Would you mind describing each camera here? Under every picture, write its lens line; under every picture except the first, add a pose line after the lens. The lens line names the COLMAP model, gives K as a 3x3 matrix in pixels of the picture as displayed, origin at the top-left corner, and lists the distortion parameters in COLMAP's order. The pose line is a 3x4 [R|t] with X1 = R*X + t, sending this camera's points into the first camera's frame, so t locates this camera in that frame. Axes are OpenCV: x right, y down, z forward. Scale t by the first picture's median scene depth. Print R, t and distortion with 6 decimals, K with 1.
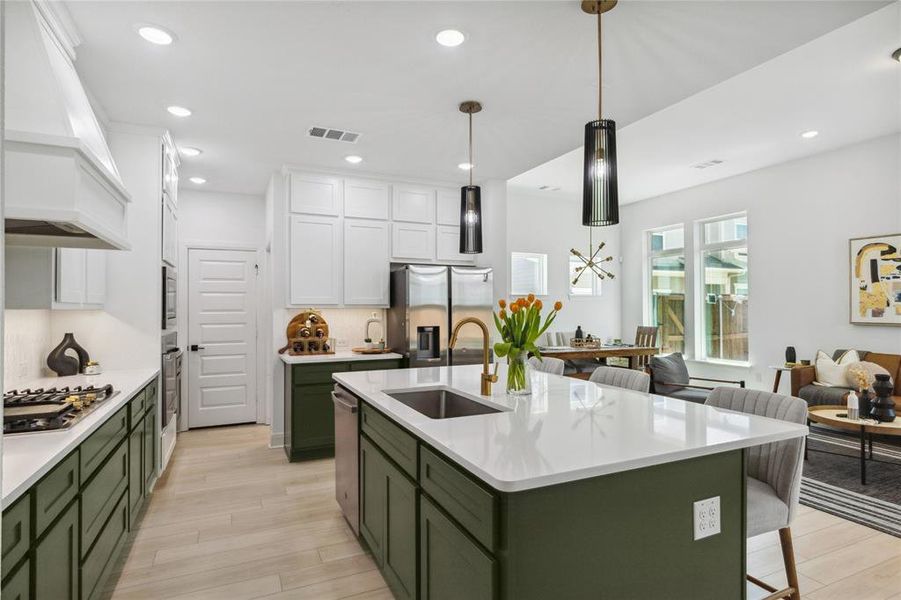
lens RADIAL K [[483.9, 0, 456.4], [0, 483.9, 301.6], [0, 0, 1]] dist [0.002229, 0.001141]
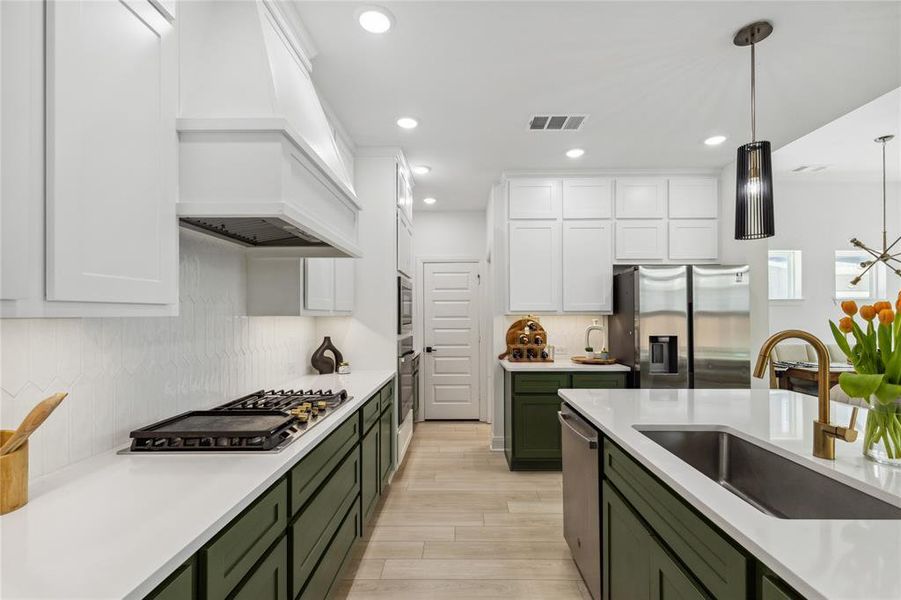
lens RADIAL K [[412.7, 0, 456.5], [0, 412.7, 312.0], [0, 0, 1]] dist [0.000964, 0.000127]
pose [[0.900897, -0.002623, -0.434026, -0.075319], [0.005619, 0.999968, 0.005619, 0.002397], [0.433997, -0.007501, 0.900883, 0.192412]]
